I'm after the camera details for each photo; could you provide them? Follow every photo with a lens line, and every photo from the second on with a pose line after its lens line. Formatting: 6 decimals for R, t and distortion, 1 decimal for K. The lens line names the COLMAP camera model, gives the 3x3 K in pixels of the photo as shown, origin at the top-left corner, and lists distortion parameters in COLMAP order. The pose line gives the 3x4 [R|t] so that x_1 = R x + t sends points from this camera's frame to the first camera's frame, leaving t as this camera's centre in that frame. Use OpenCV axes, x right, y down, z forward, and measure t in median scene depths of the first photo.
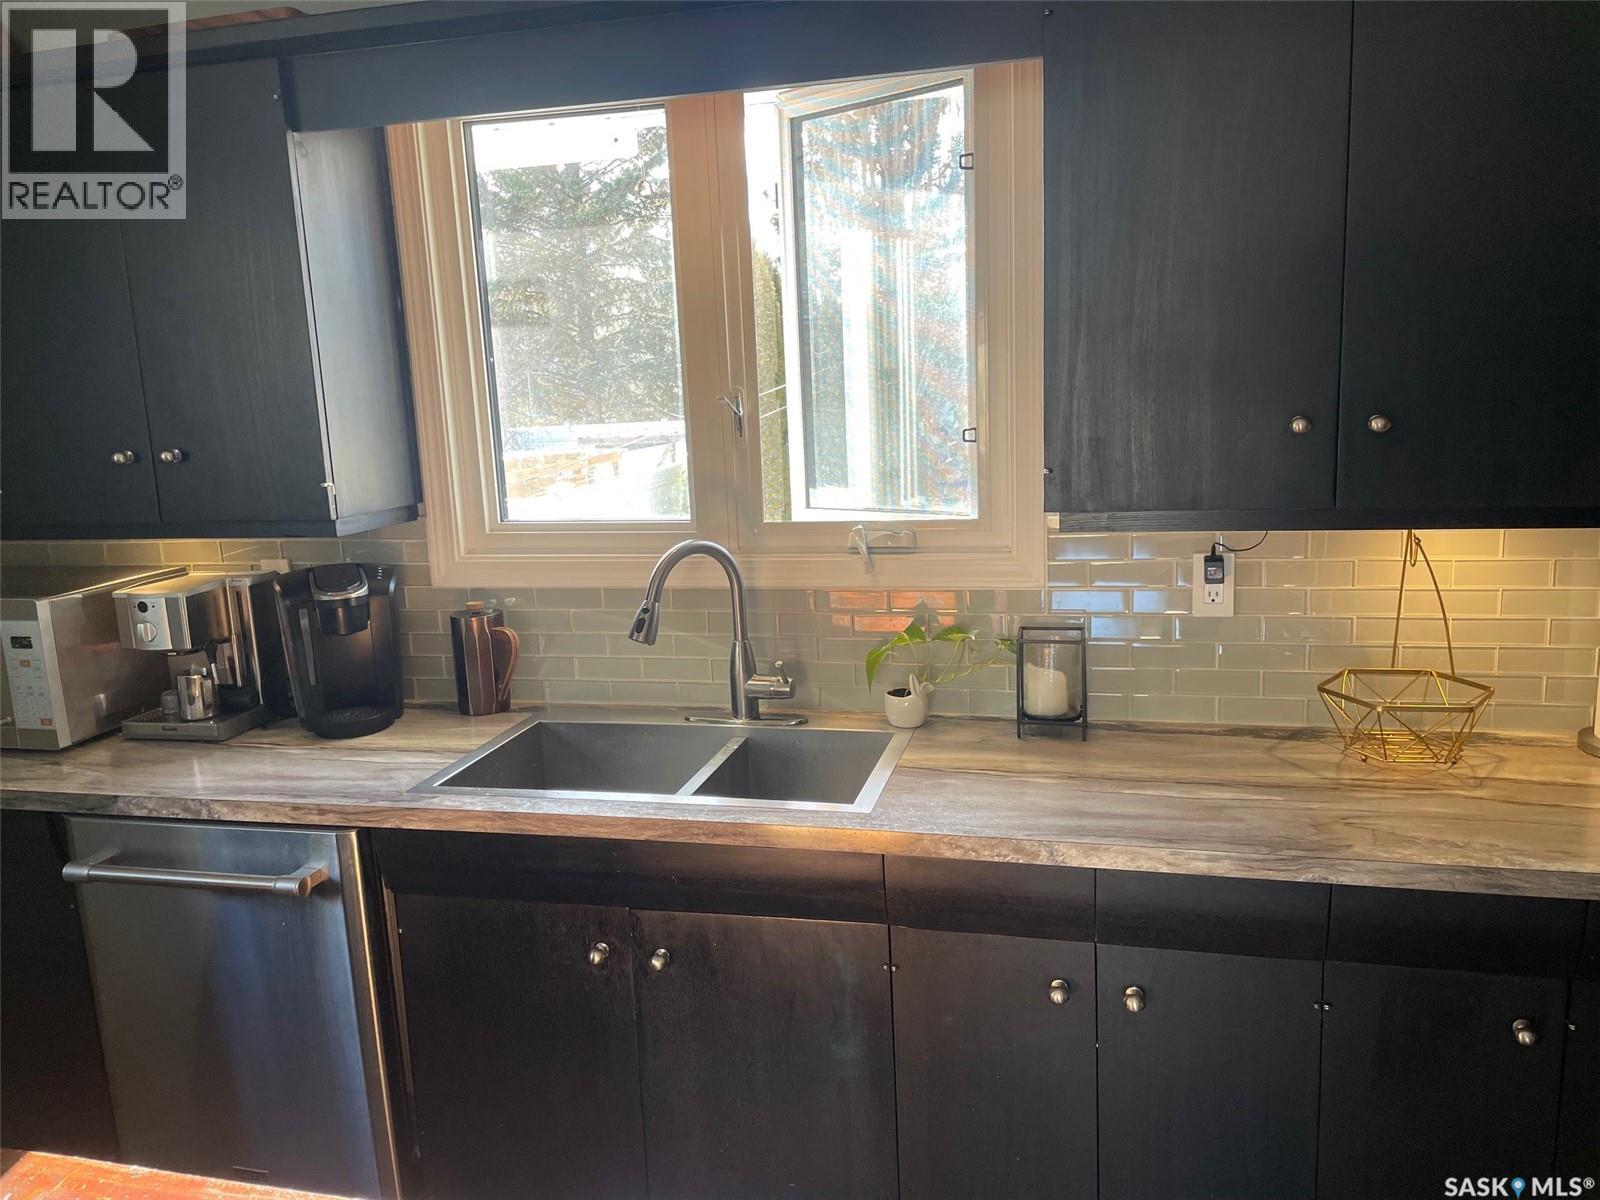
lens RADIAL K [[1195.5, 0, 800.1], [0, 1195.5, 631.0], [0, 0, 1]] dist [0.027054, -0.004186]
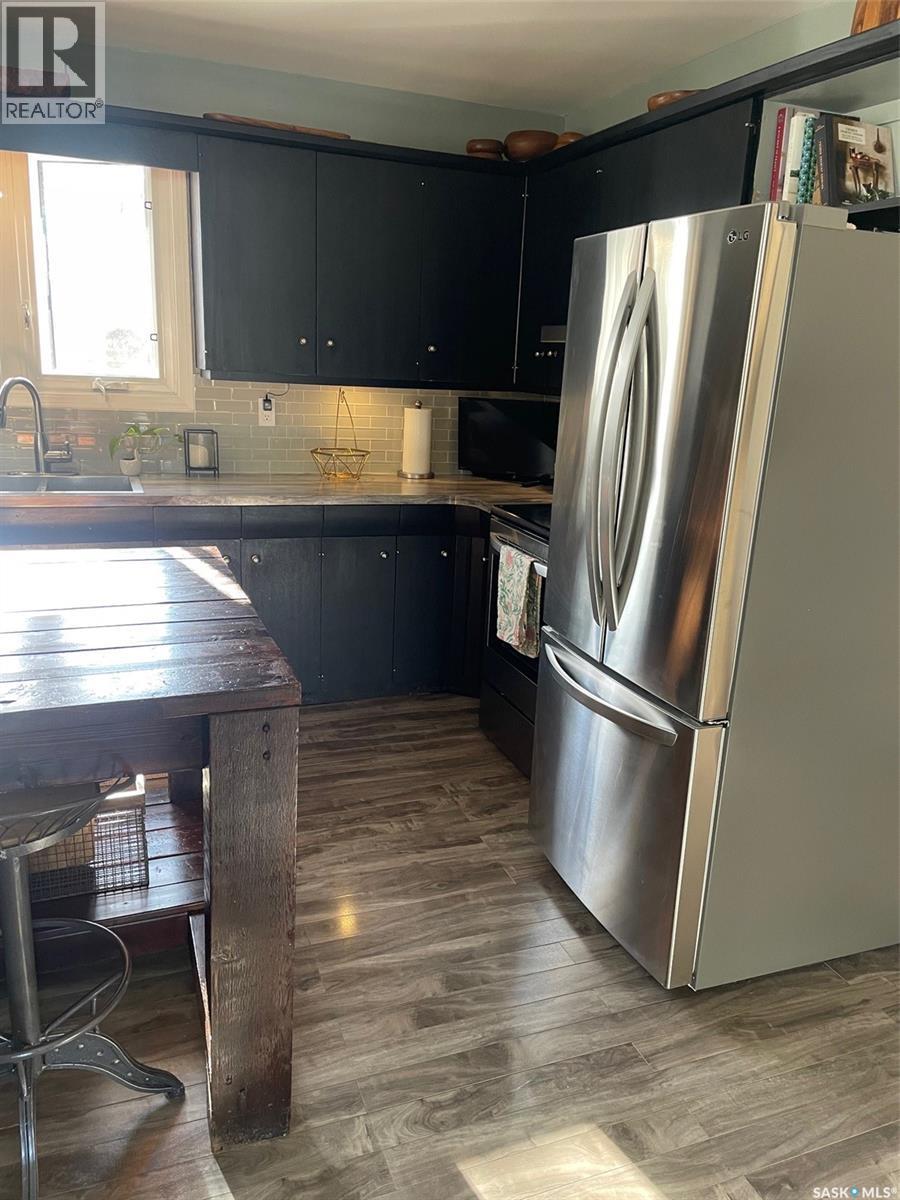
lens RADIAL K [[896.7, 0, 450.0], [0, 896.7, 600.0], [0, 0, 1]] dist [0.027054, -0.004186]
pose [[0.815807, -0.069789, 0.574098, -0.399341], [0.031739, 0.996599, 0.076047, 0.206150], [-0.577453, -0.043818, 0.815247, -0.659303]]
